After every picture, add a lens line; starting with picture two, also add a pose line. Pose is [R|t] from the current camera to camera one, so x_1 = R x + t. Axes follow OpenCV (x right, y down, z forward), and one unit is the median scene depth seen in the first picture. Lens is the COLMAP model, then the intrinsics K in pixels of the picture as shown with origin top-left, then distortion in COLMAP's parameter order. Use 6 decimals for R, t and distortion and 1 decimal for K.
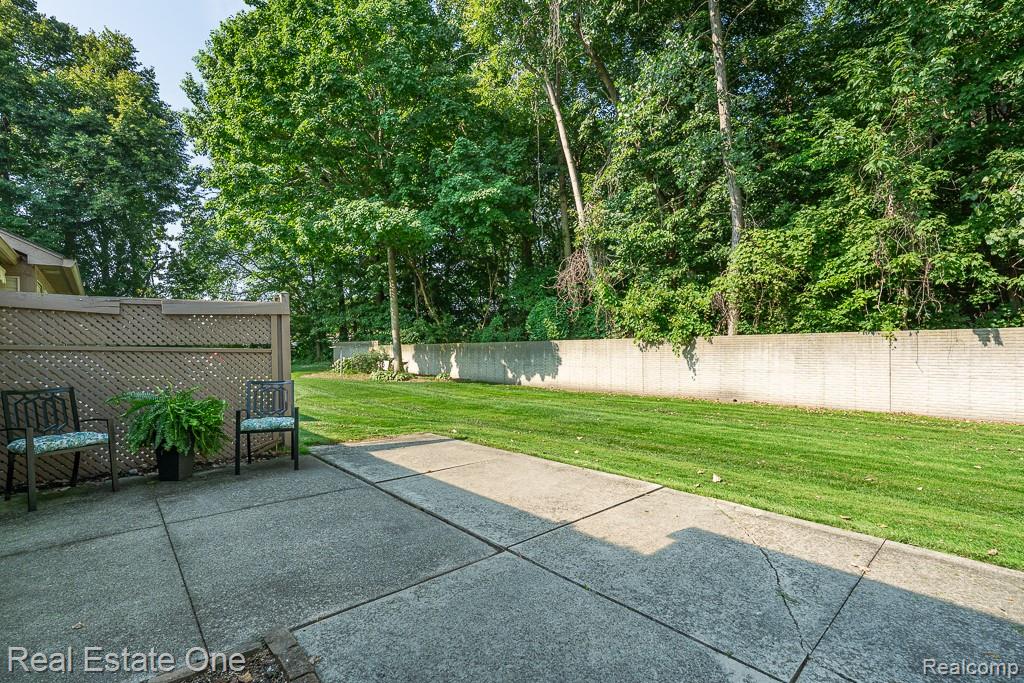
lens RADIAL K [[474.7, 0, 532.4], [0, 474.7, 359.8], [0, 0, 1]] dist [-0.006265, -0.000410]
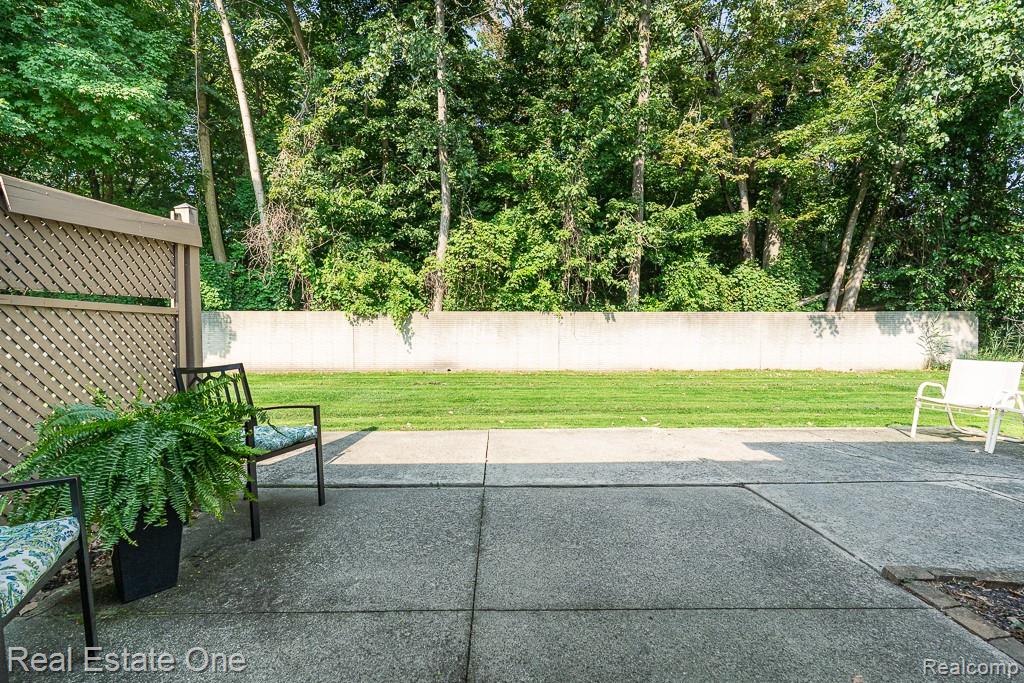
lens RADIAL K [[474.7, 0, 517.5], [0, 474.7, 339.4], [0, 0, 1]] dist [-0.006265, -0.000410]
pose [[0.645516, -0.013630, 0.763625, -0.299863], [0.009911, 0.999906, 0.009469, 0.004937], [-0.763682, 0.001456, 0.645590, 0.151571]]
